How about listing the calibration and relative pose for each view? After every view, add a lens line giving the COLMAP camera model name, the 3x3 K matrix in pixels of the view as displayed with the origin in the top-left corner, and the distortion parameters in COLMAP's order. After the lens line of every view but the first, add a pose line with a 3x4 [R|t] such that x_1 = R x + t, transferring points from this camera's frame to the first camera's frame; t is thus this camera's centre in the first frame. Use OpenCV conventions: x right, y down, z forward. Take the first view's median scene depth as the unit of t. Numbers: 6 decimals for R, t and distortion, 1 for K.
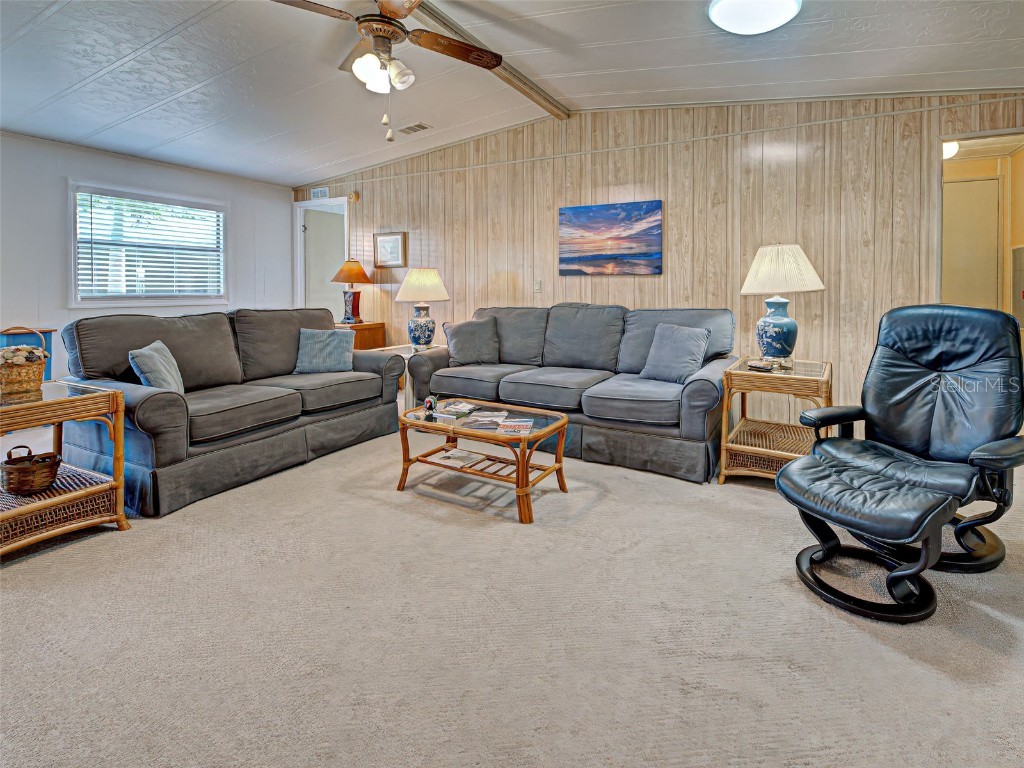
lens RADIAL K [[514.0, 0, 511.4], [0, 514.0, 293.3], [0, 0, 1]] dist [0.004593, 0.000778]
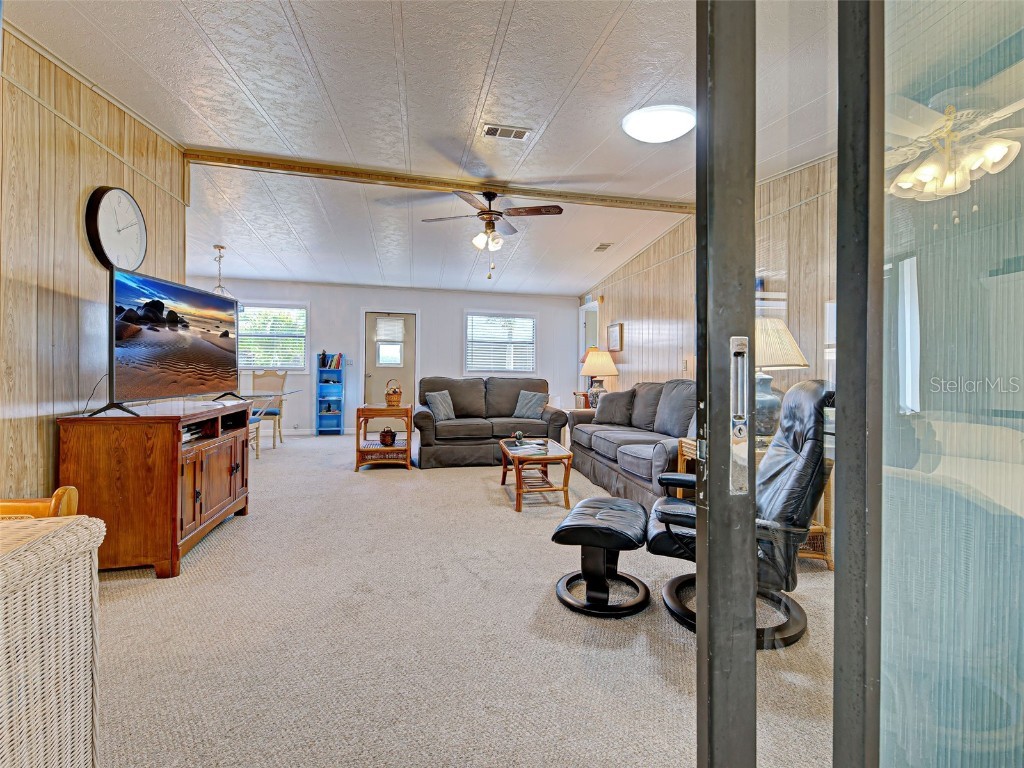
lens RADIAL K [[464.1, 0, 460.7], [0, 464.1, 368.7], [0, 0, 1]] dist [-0.000726, -0.000162]
pose [[0.548502, 0.009252, -0.836098, 0.815373], [-0.025177, 0.999668, -0.005454, 0.015160], [0.835770, 0.024042, 0.548553, 0.045758]]
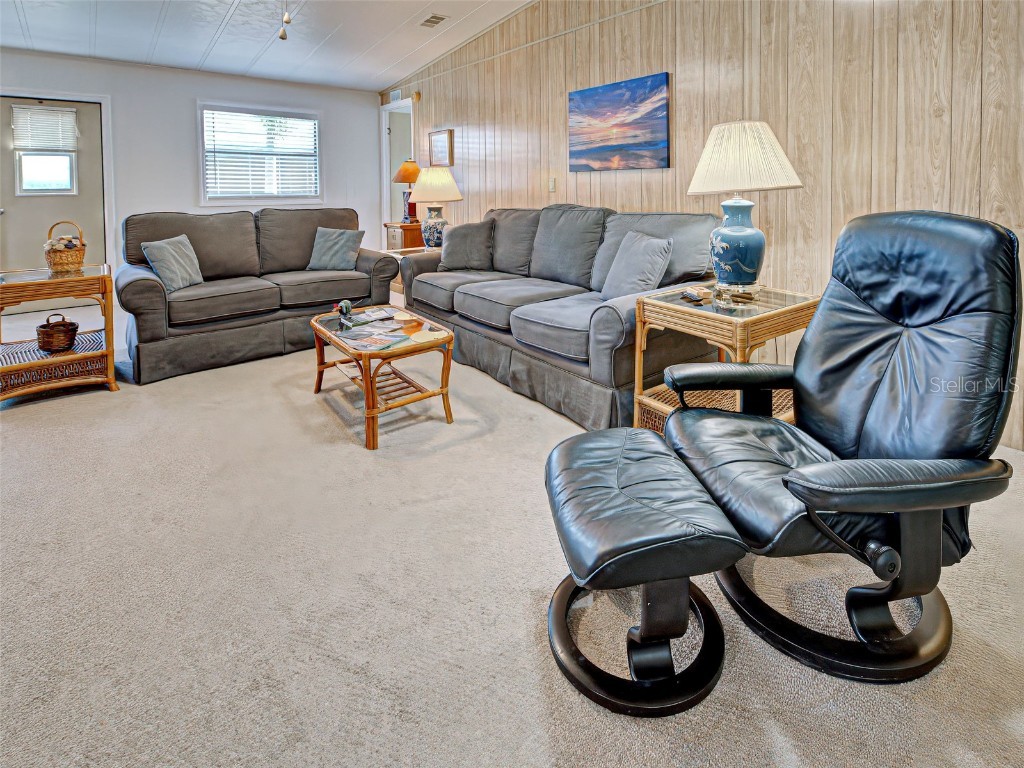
lens RADIAL K [[538.5, 0, 512.3], [0, 538.5, 204.8], [0, 0, 1]] dist [-0.000696, -0.000755]
pose [[0.913325, 0.005738, -0.407192, 0.465147], [0.003677, 0.999744, 0.022335, -0.000755], [0.407216, -0.021897, 0.913070, 0.181401]]
